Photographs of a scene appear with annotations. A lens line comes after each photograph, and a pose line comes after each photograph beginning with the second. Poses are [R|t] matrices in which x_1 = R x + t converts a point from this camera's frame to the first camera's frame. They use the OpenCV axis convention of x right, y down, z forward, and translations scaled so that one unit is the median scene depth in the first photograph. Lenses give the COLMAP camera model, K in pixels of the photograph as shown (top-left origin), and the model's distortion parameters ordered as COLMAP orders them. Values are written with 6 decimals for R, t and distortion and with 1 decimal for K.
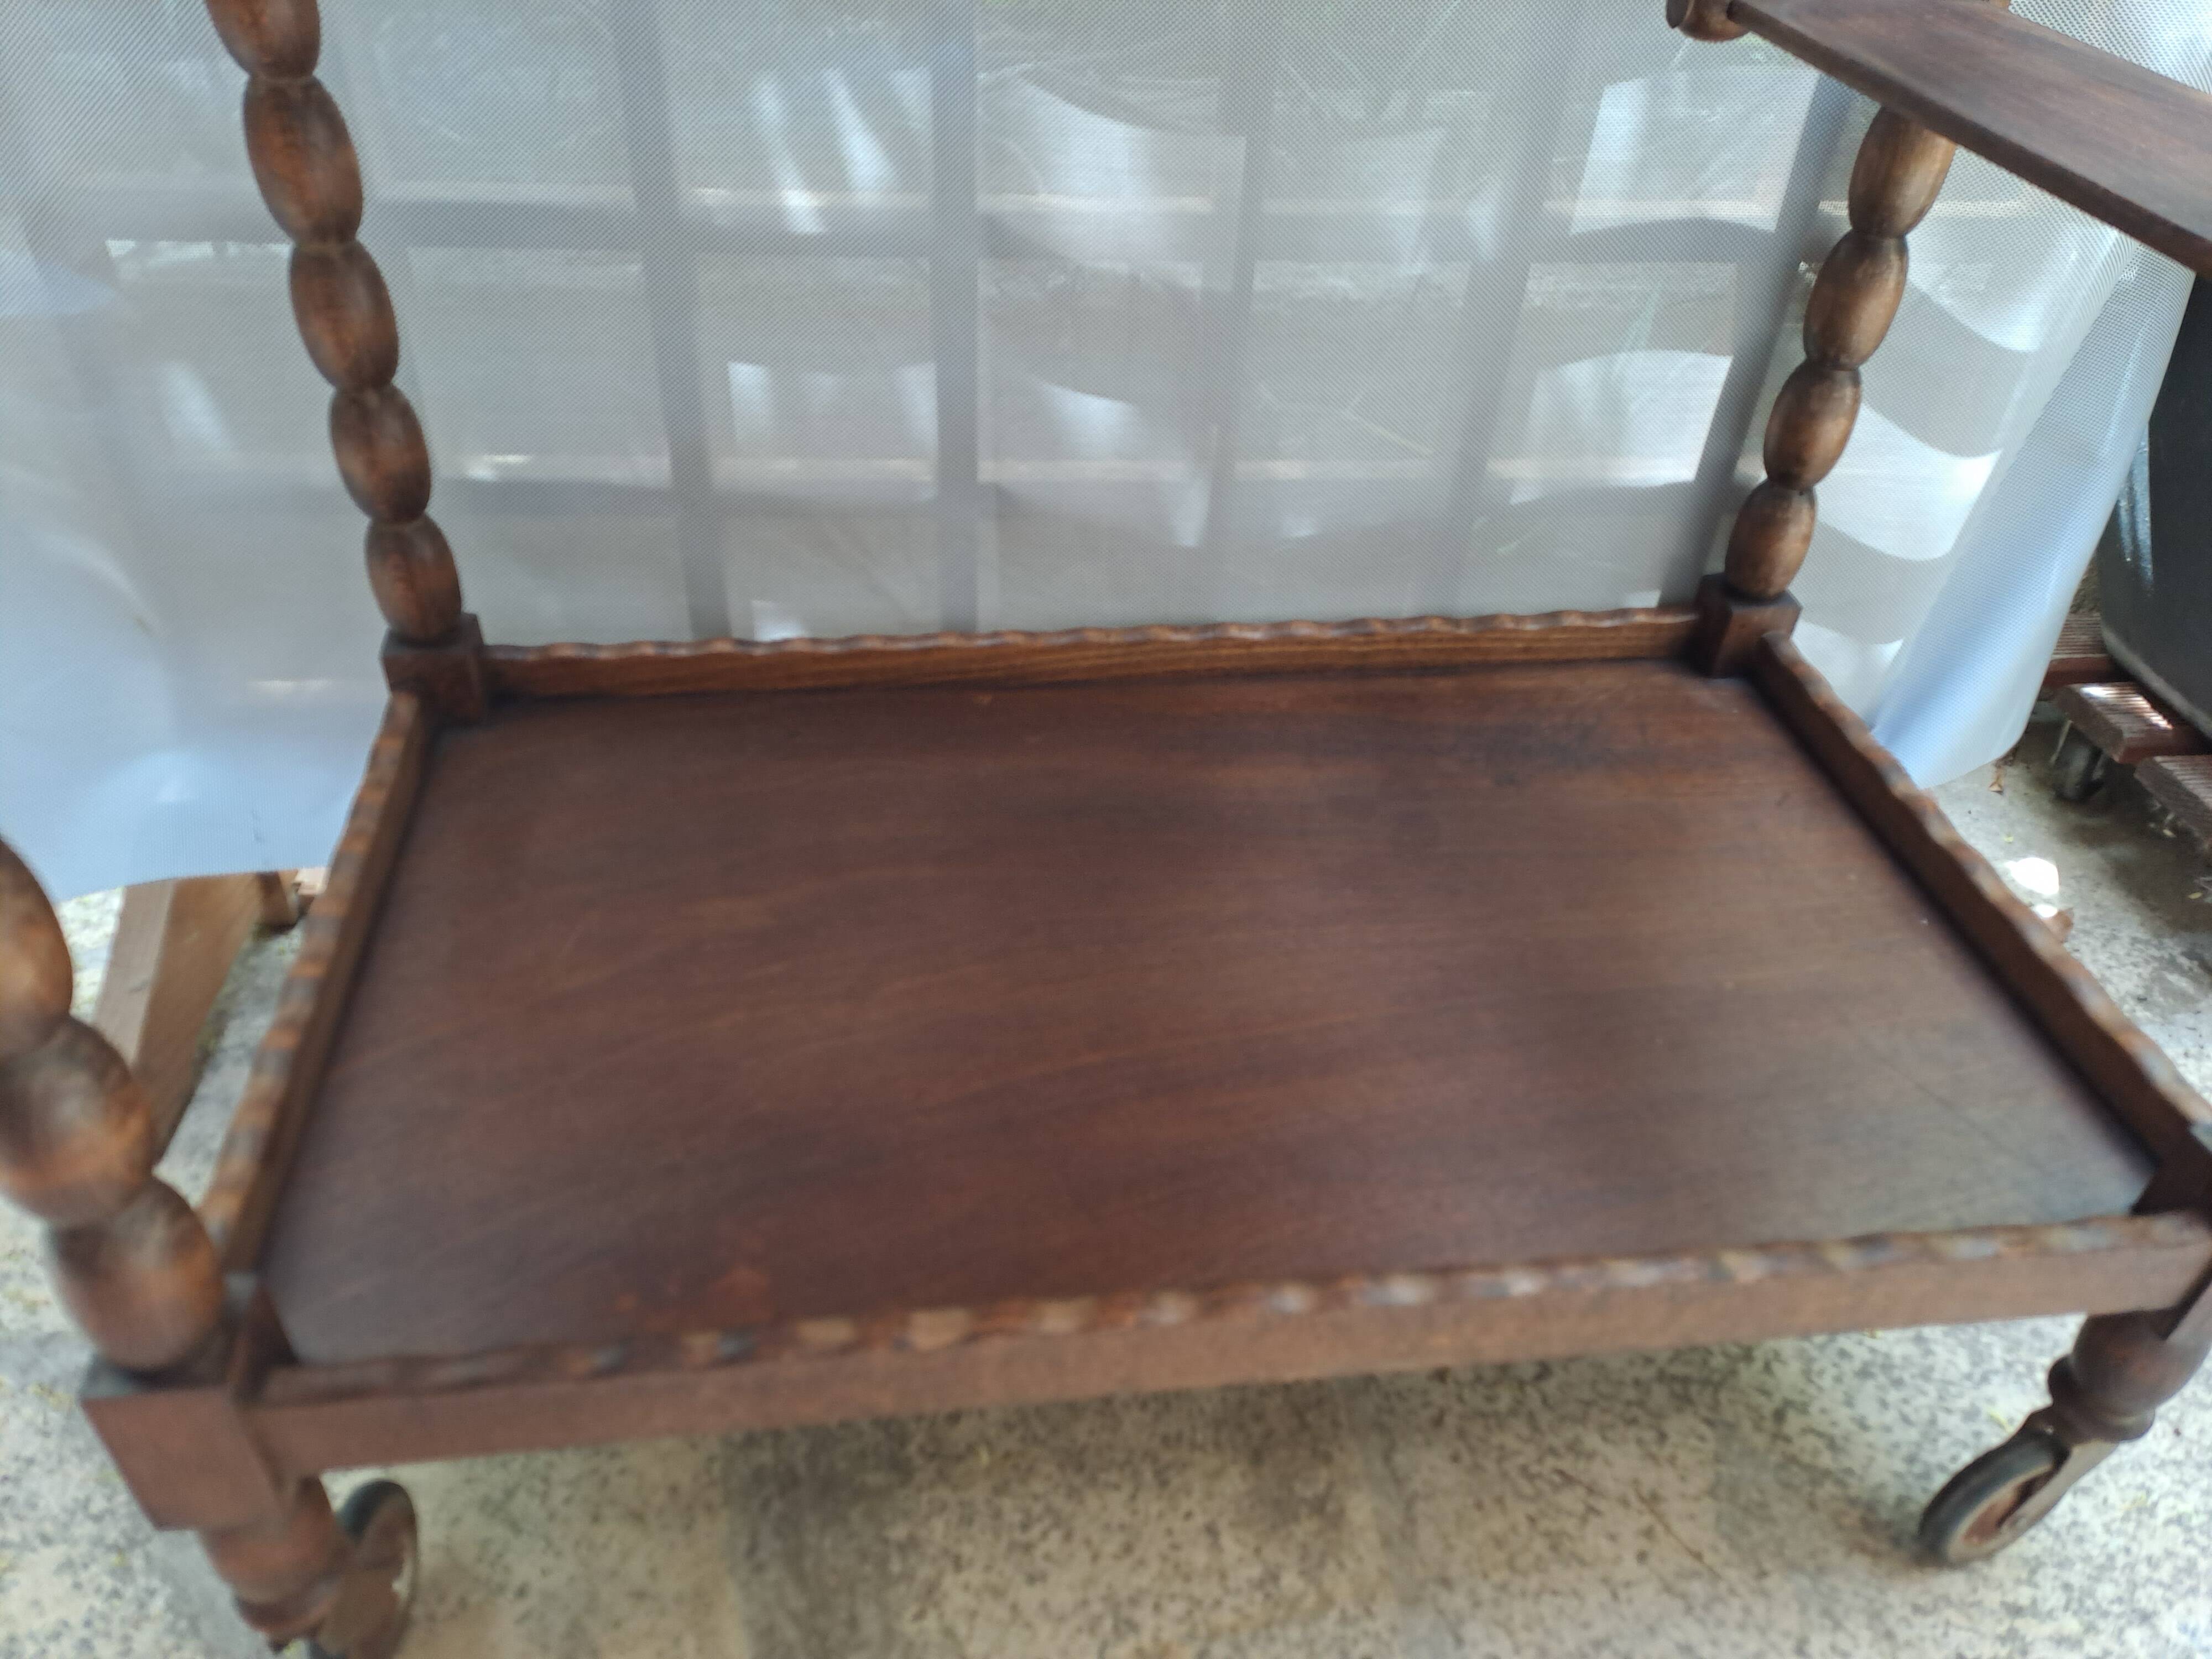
lens RADIAL K [[1624.7, 0, 1088.9], [0, 1624.7, 833.5], [0, 0, 1]] dist [0.064956, -0.033458]
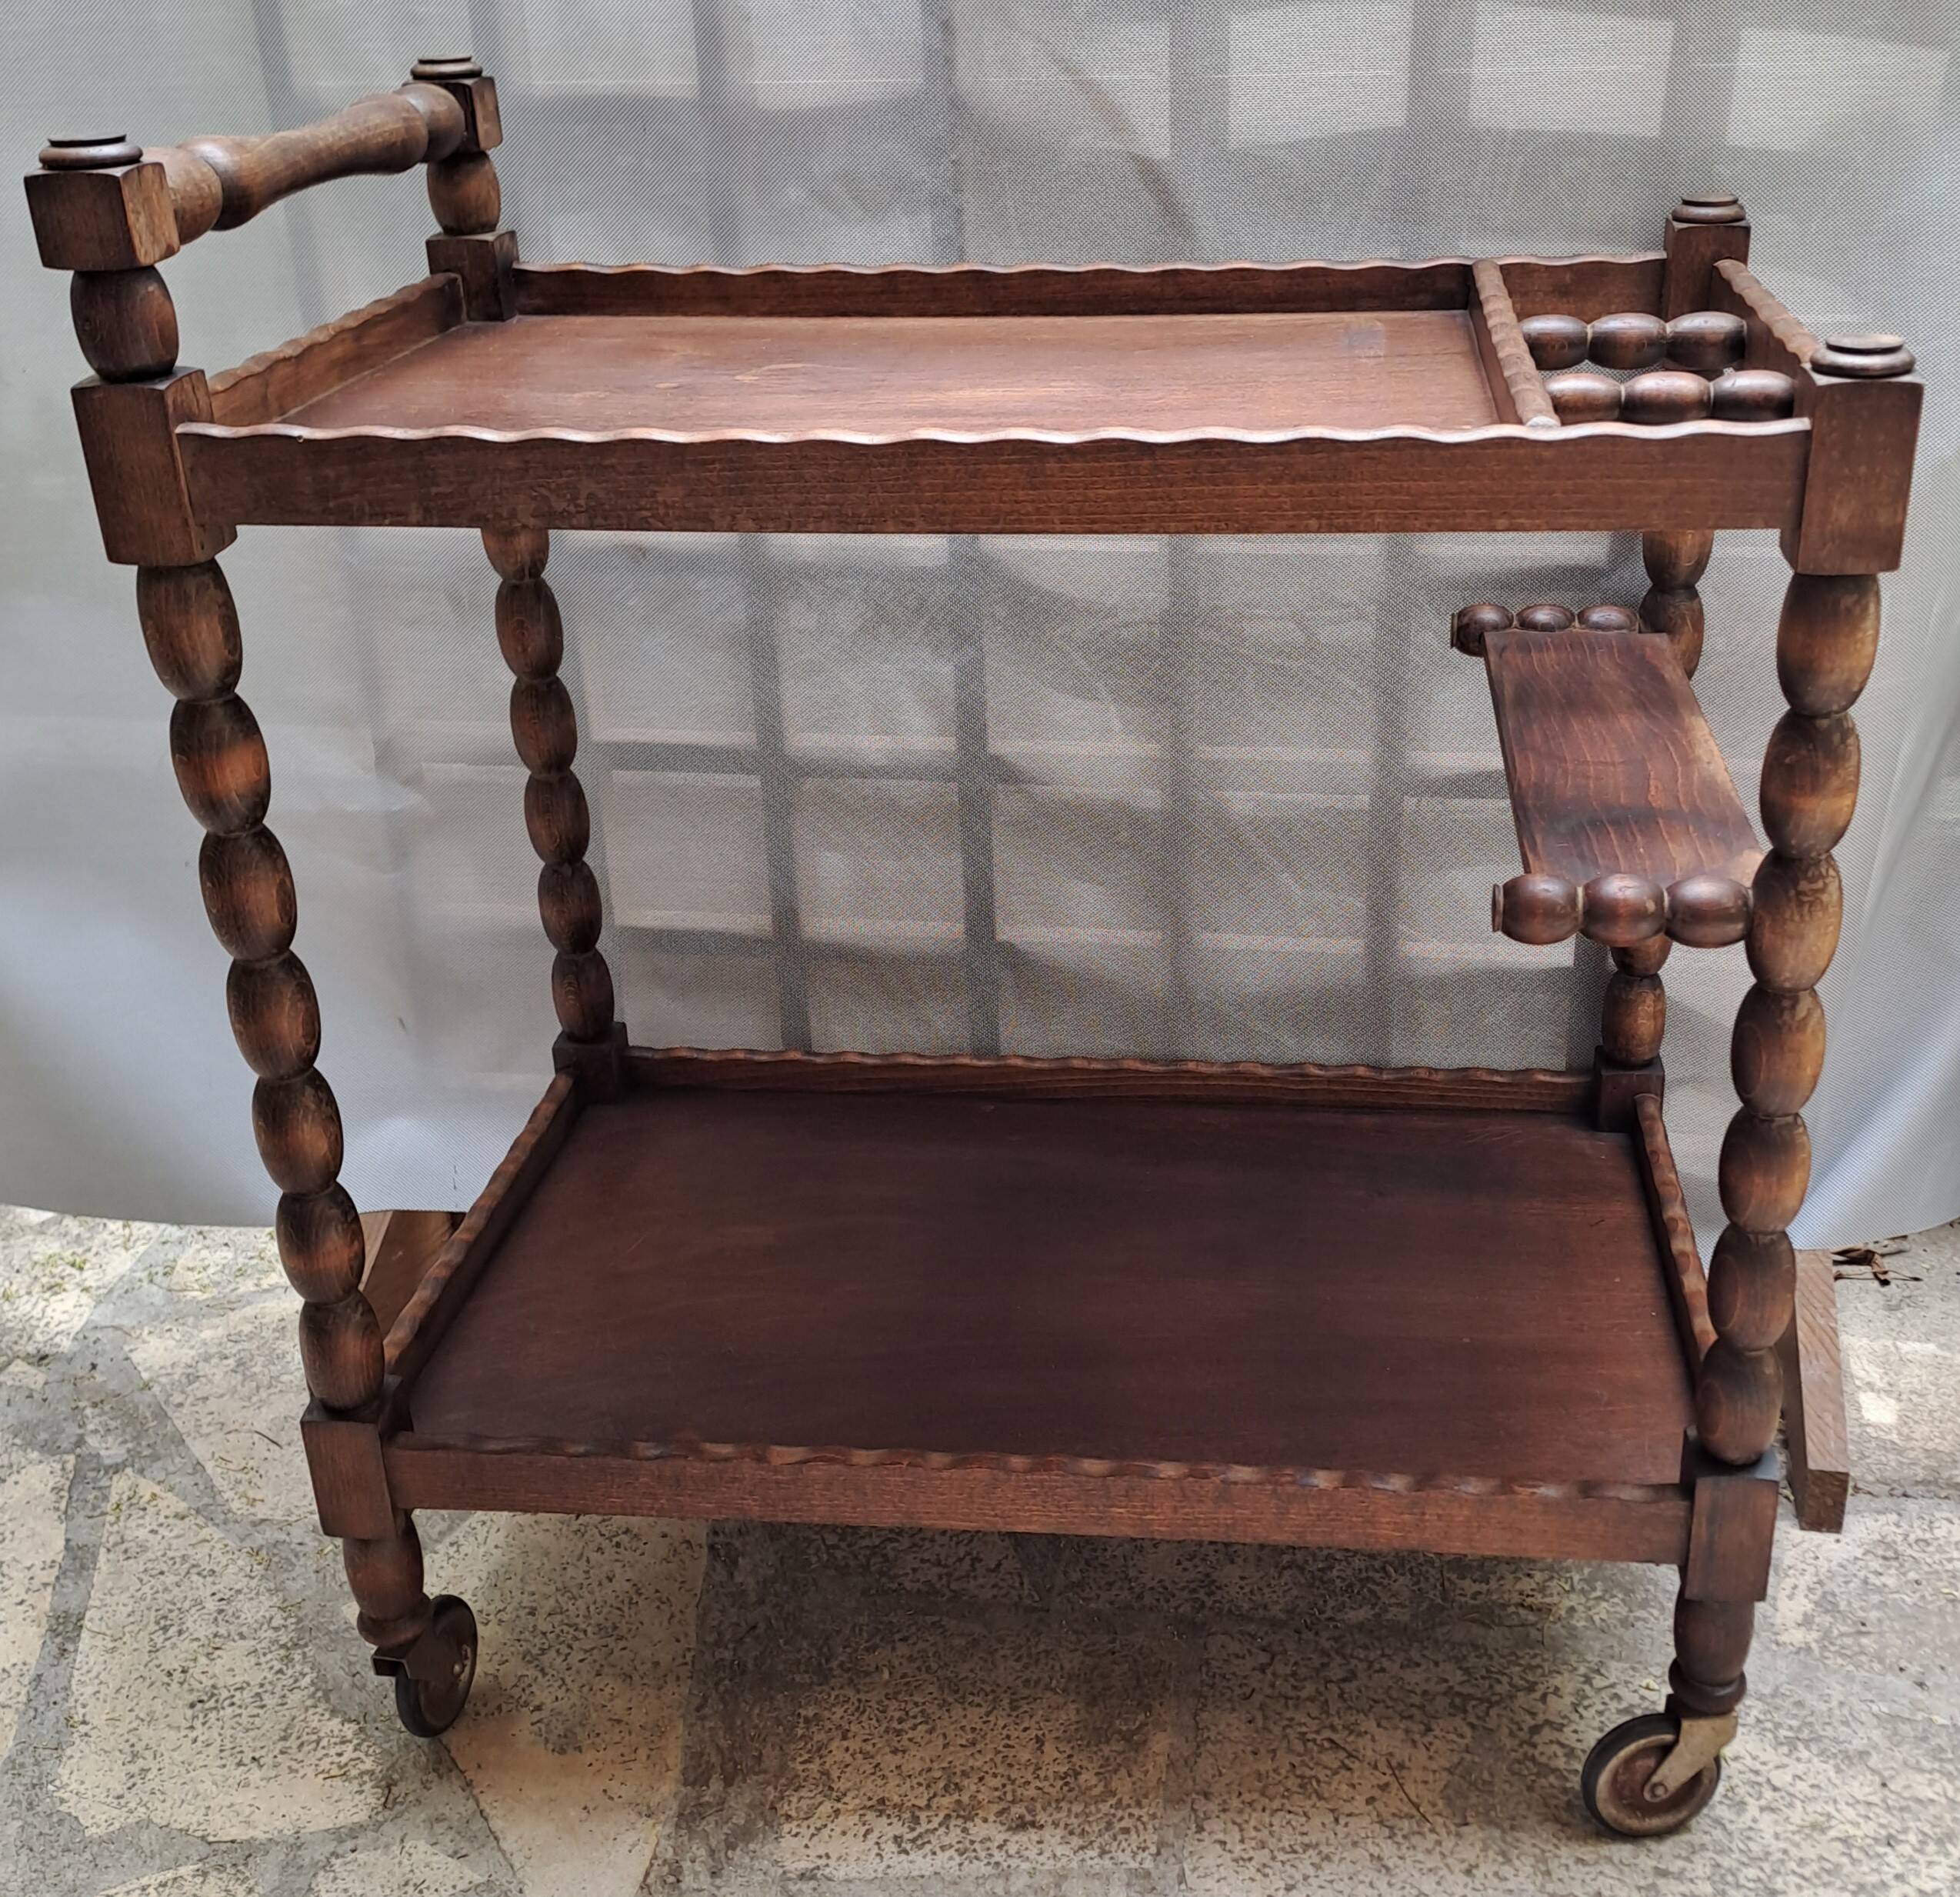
lens RADIAL K [[2305.4, 0, 1096.8], [0, 2305.4, 927.6], [0, 0, 1]] dist [0.081316, -0.121871]
pose [[0.972807, 0.037751, -0.228519, 0.498693], [-0.089268, 0.971514, -0.219526, 0.197562], [0.213722, 0.233956, 0.948466, -0.844811]]
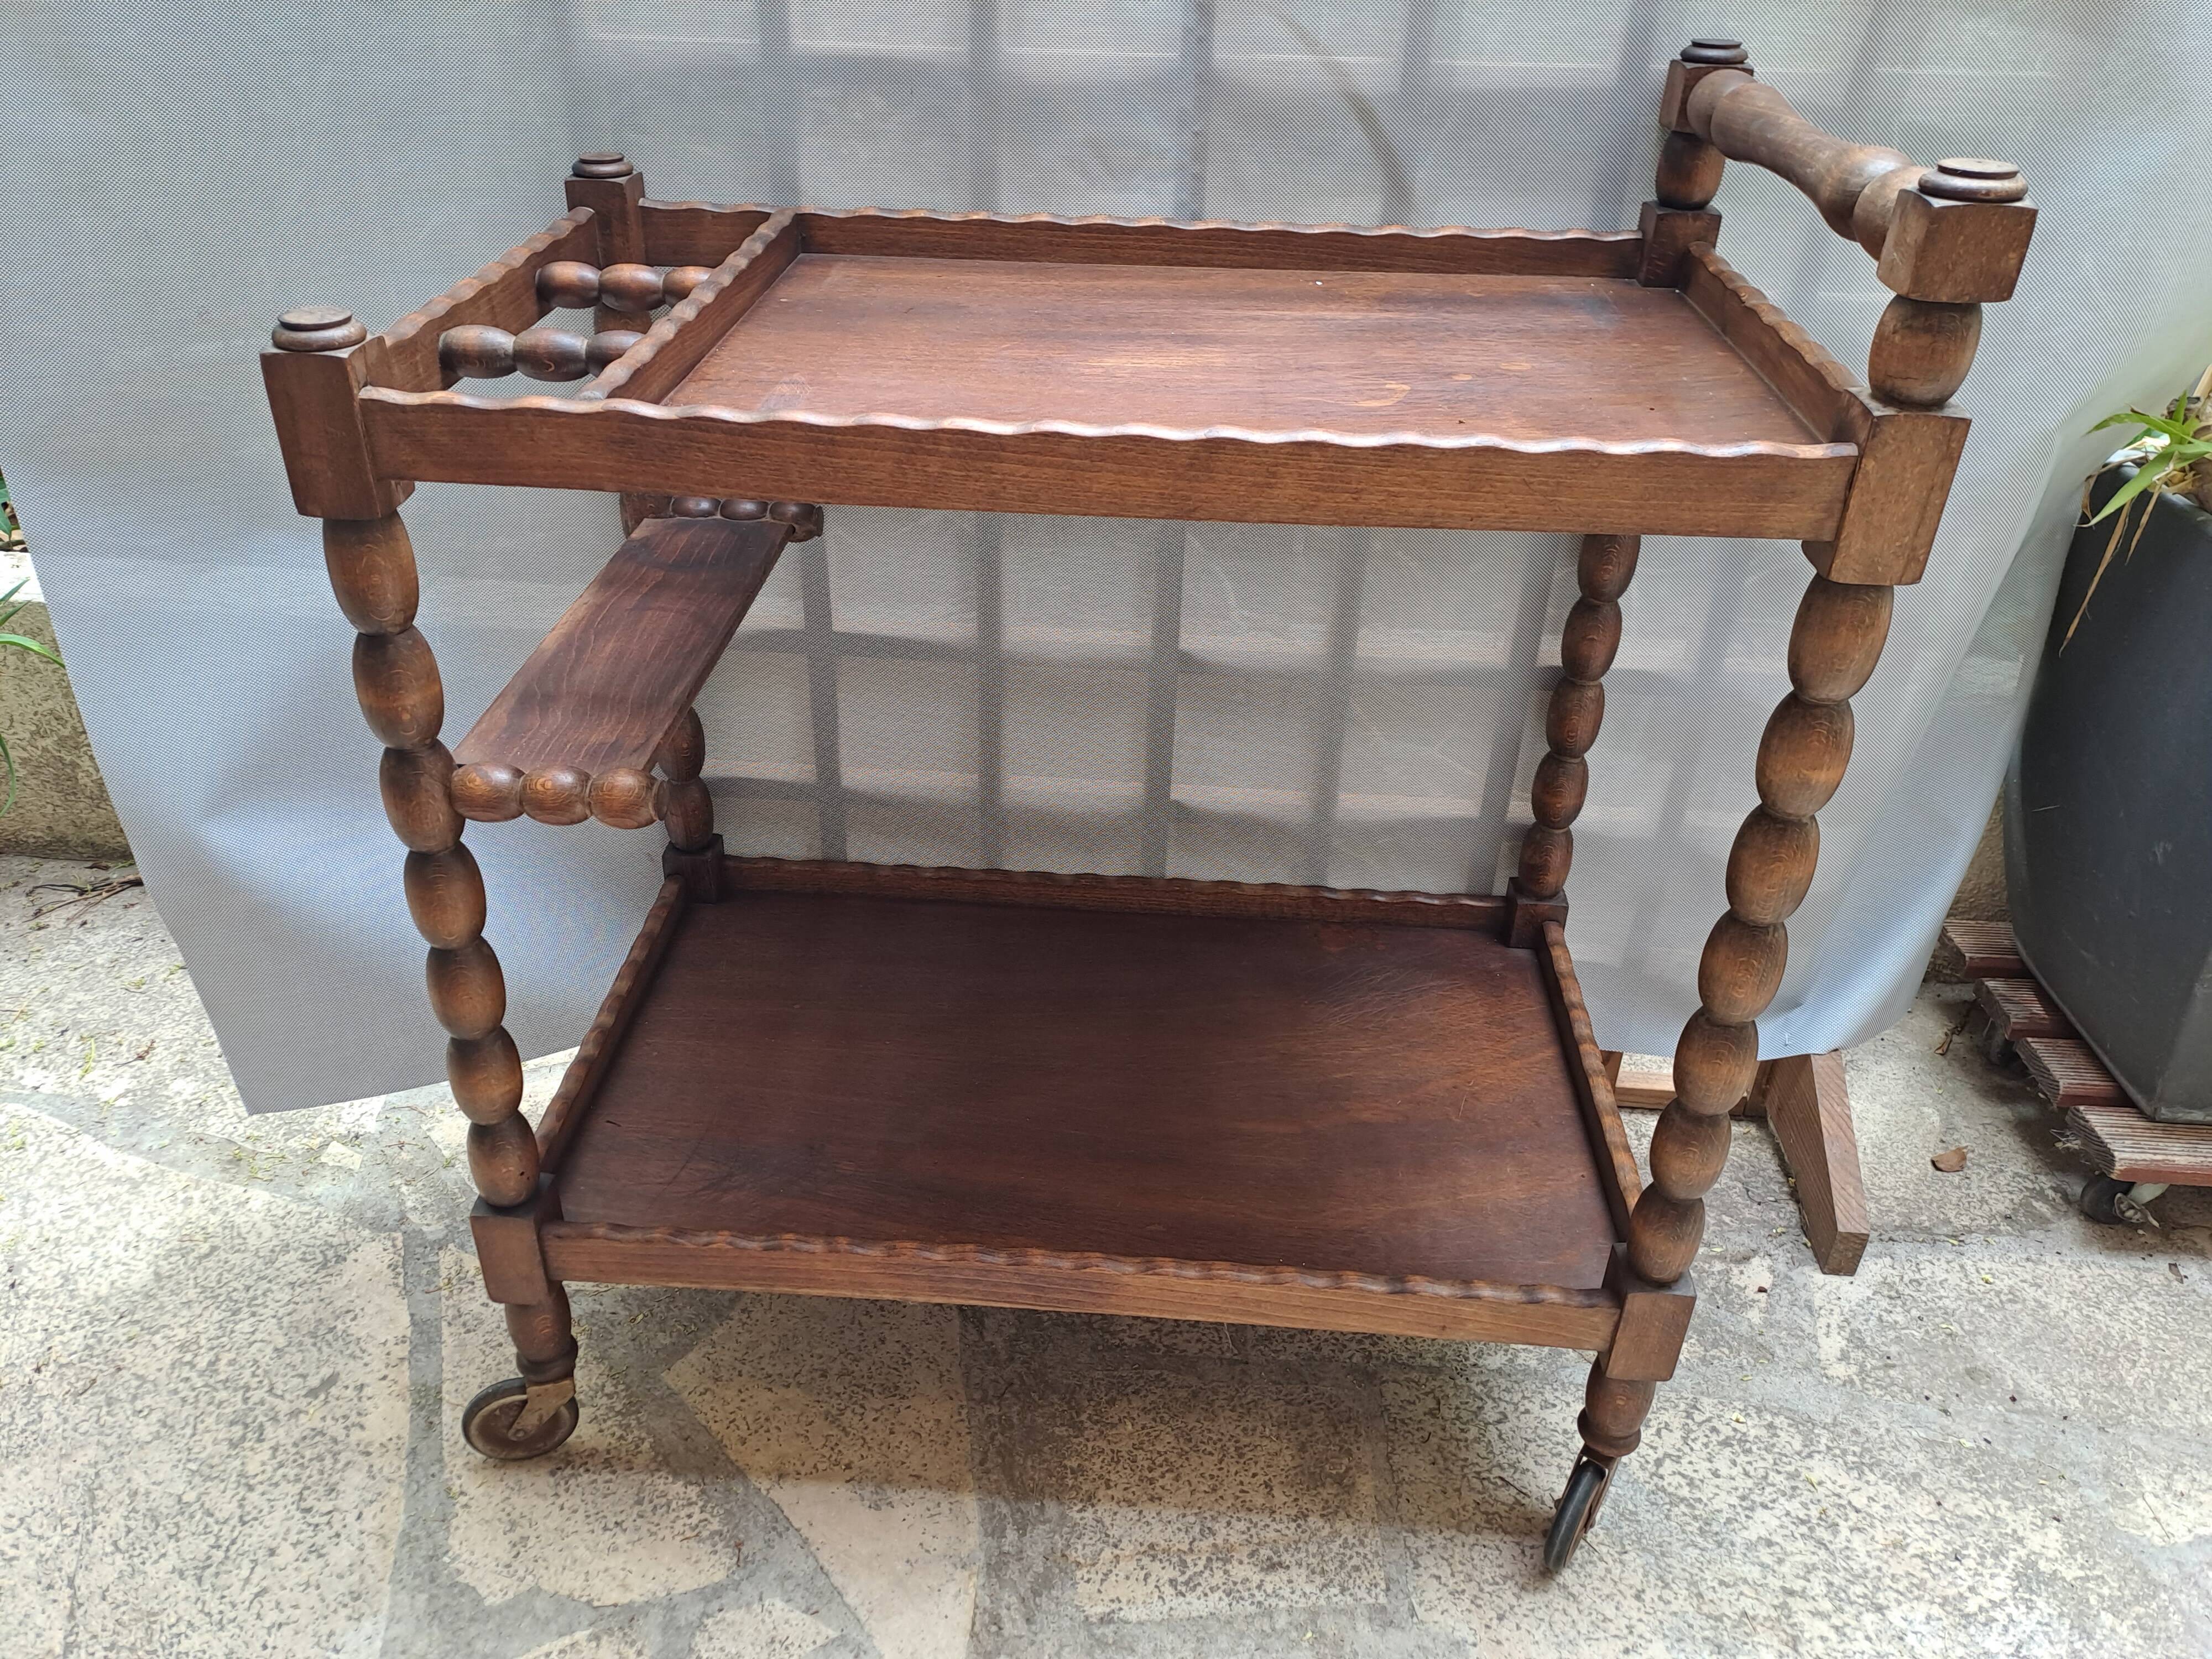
lens RADIAL K [[1663.7, 0, 1082.7], [0, 1663.7, 838.2], [0, 0, 1]] dist [0.029030, -0.001253]
pose [[0.989157, 0.061828, -0.133215, 0.072296], [-0.075194, 0.992365, -0.097758, -0.022319], [0.126154, 0.106715, 0.986254, -0.660372]]
